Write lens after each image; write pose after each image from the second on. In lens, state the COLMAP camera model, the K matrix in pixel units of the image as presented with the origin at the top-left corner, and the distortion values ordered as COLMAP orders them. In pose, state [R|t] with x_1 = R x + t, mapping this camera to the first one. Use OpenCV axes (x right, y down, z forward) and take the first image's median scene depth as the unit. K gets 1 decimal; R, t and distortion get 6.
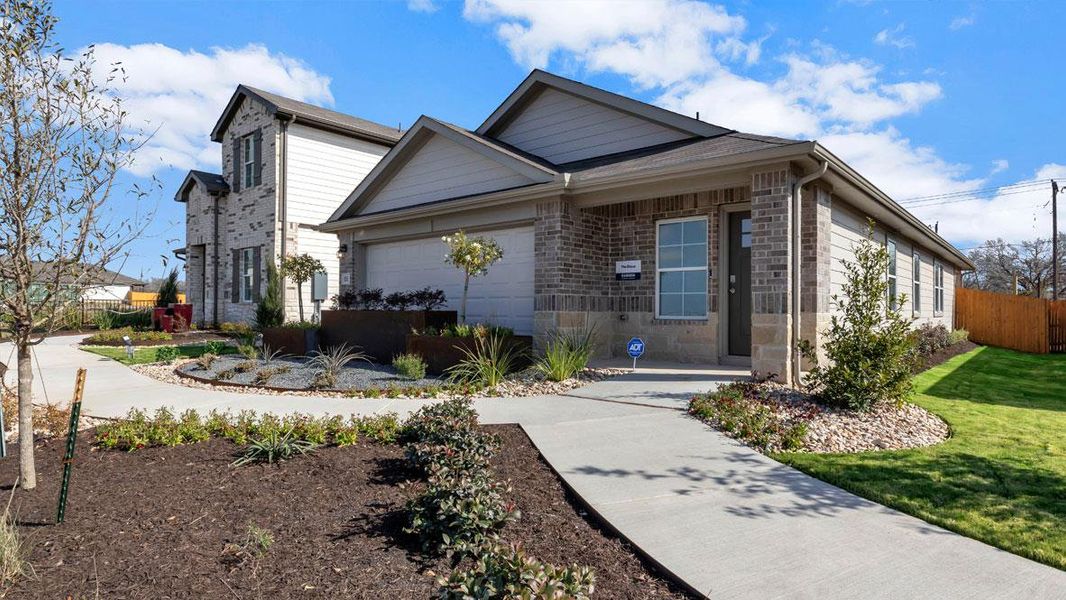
lens RADIAL K [[575.0, 0, 533.0], [0, 575.0, 300.0], [0, 0, 1]] dist [-0.003109, 0.000086]
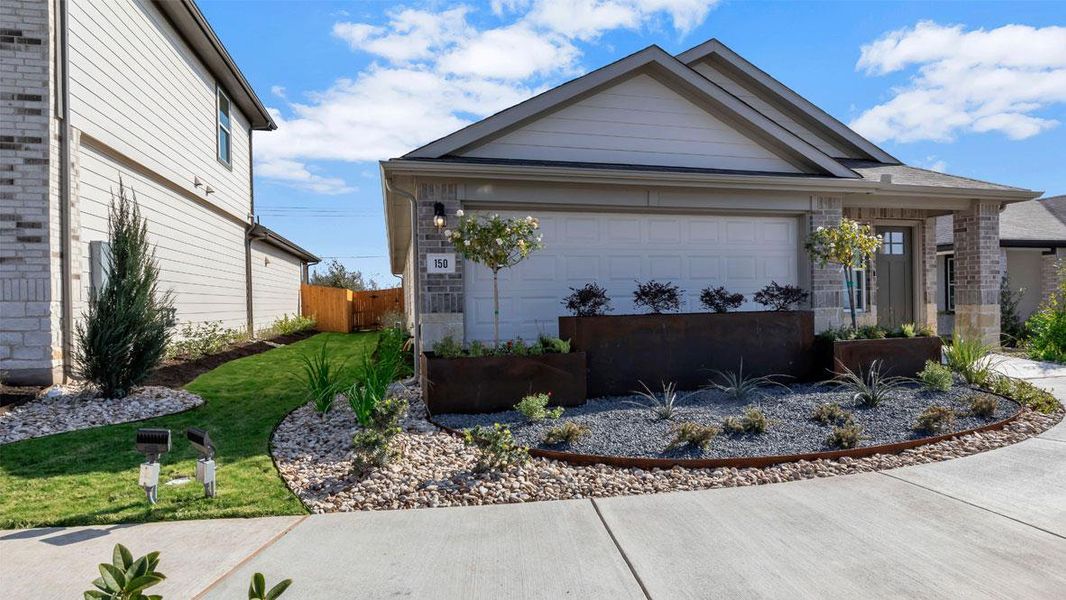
lens RADIAL K [[575.0, 0, 533.0], [0, 575.0, 300.0], [0, 0, 1]] dist [-0.003109, 0.000086]
pose [[0.572257, -0.004062, 0.820064, -0.885683], [0.010584, 0.999941, -0.002433, 0.002428], [-0.820006, 0.010072, 0.572266, 0.710541]]
